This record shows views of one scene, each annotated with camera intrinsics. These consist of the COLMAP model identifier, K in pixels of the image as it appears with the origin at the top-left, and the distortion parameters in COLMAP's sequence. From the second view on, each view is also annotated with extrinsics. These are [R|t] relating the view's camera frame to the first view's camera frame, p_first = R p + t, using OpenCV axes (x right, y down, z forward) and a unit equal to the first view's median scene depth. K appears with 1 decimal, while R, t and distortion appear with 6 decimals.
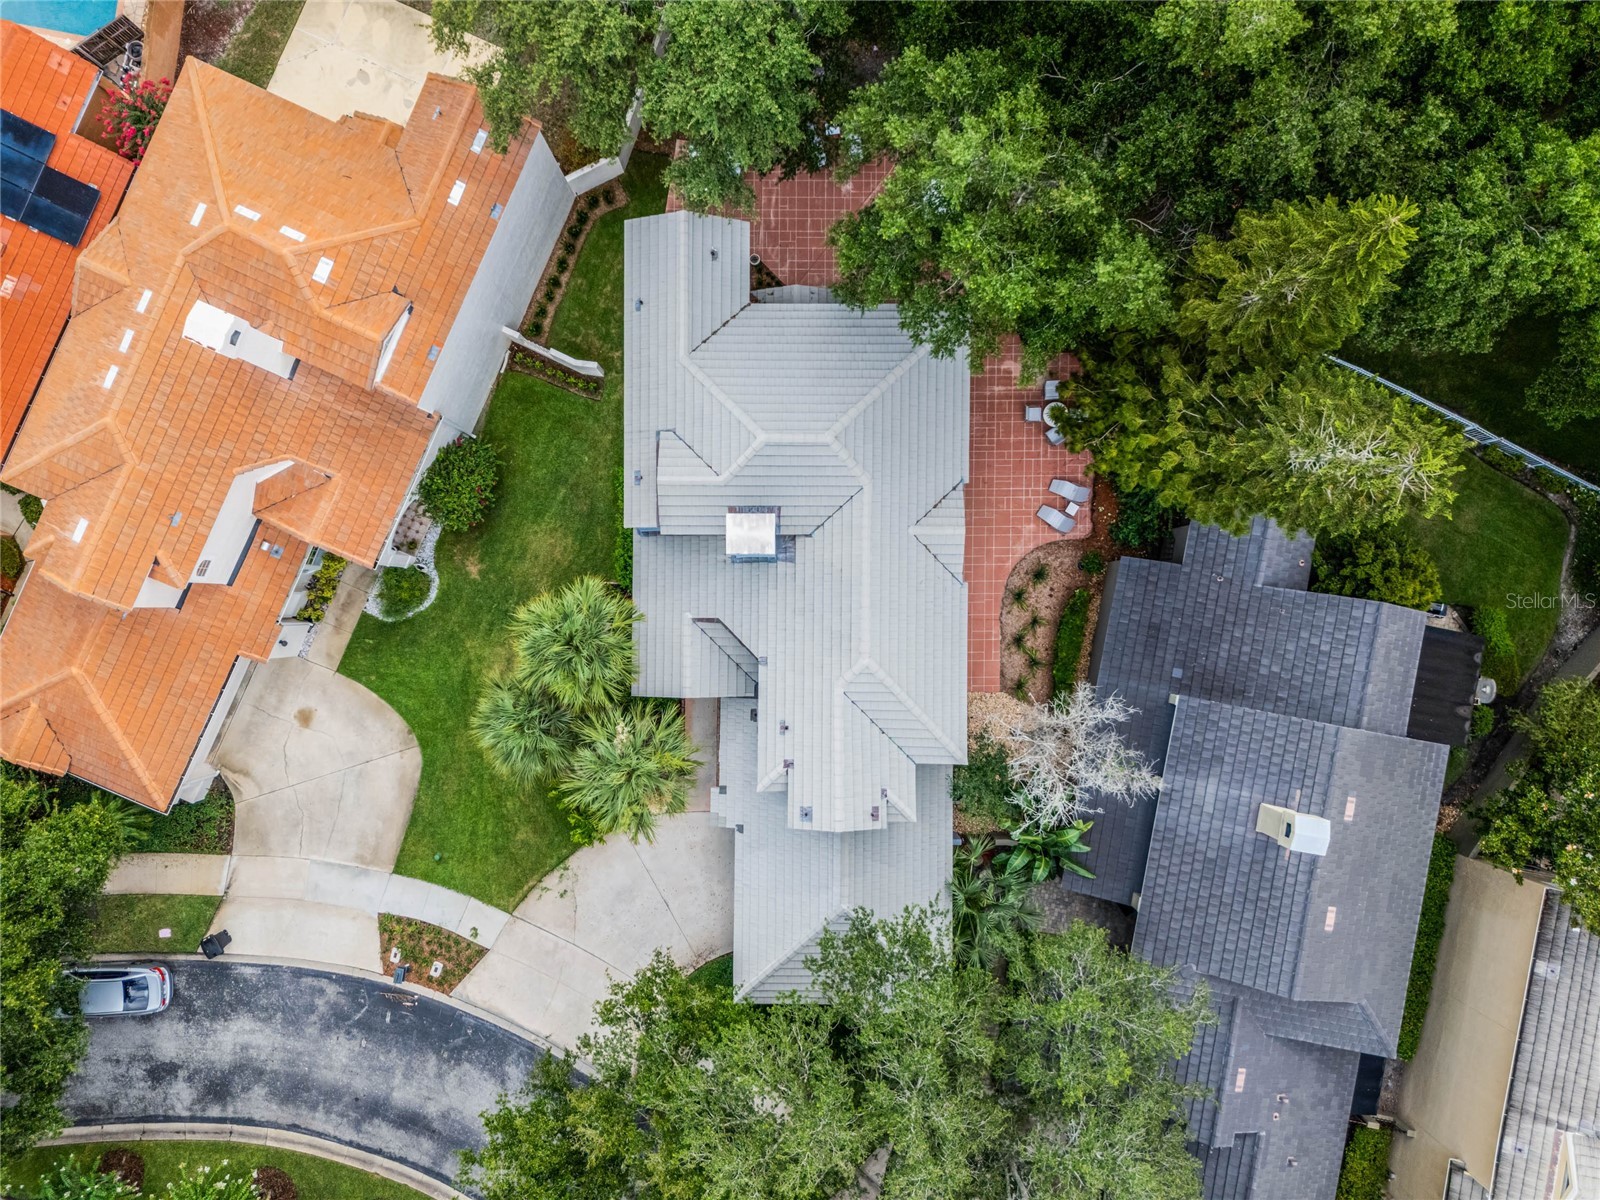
lens RADIAL K [[1174.7, 0, 803.1], [0, 1174.7, 597.9], [0, 0, 1]] dist [0.079676, -0.075378]
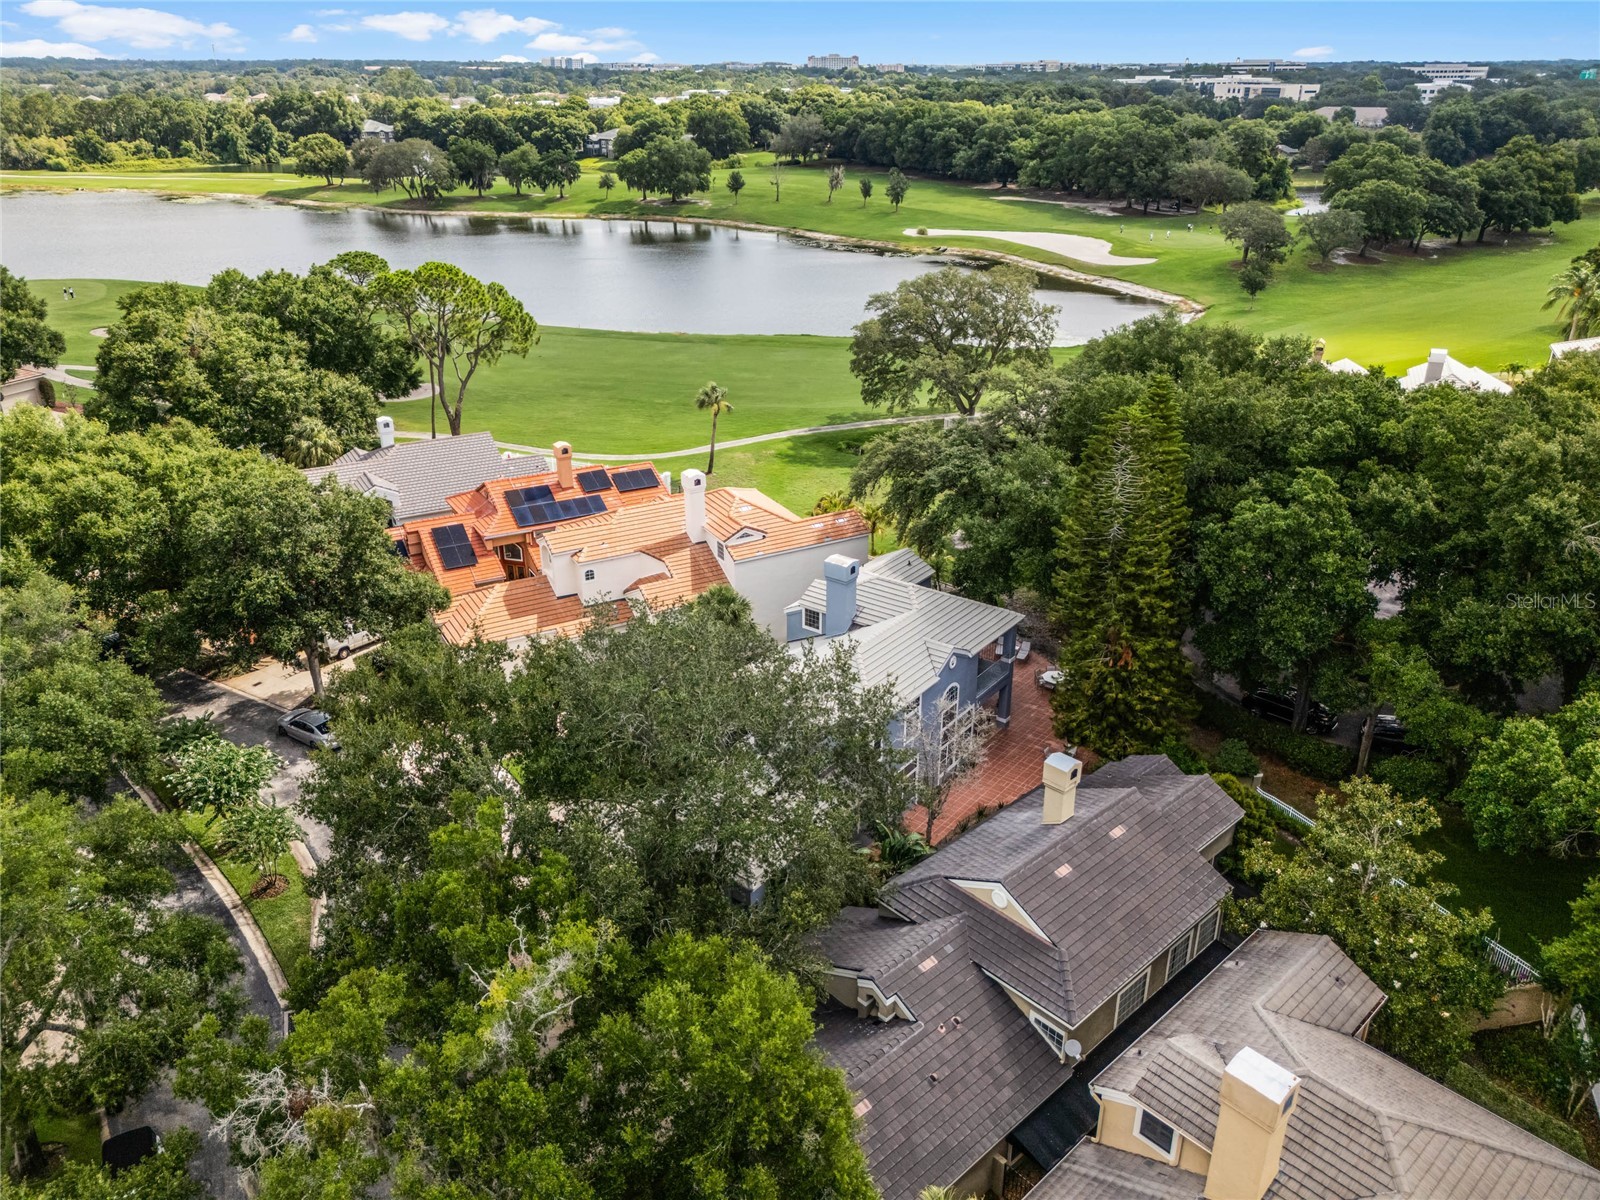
lens RADIAL K [[1174.7, 0, 803.1], [0, 1174.7, 597.9], [0, 0, 1]] dist [0.079676, -0.075378]
pose [[0.805483, 0.242670, -0.540656, 0.745089], [-0.592559, 0.342805, -0.728943, 1.091360], [0.008447, 0.907522, 0.419920, 0.251995]]
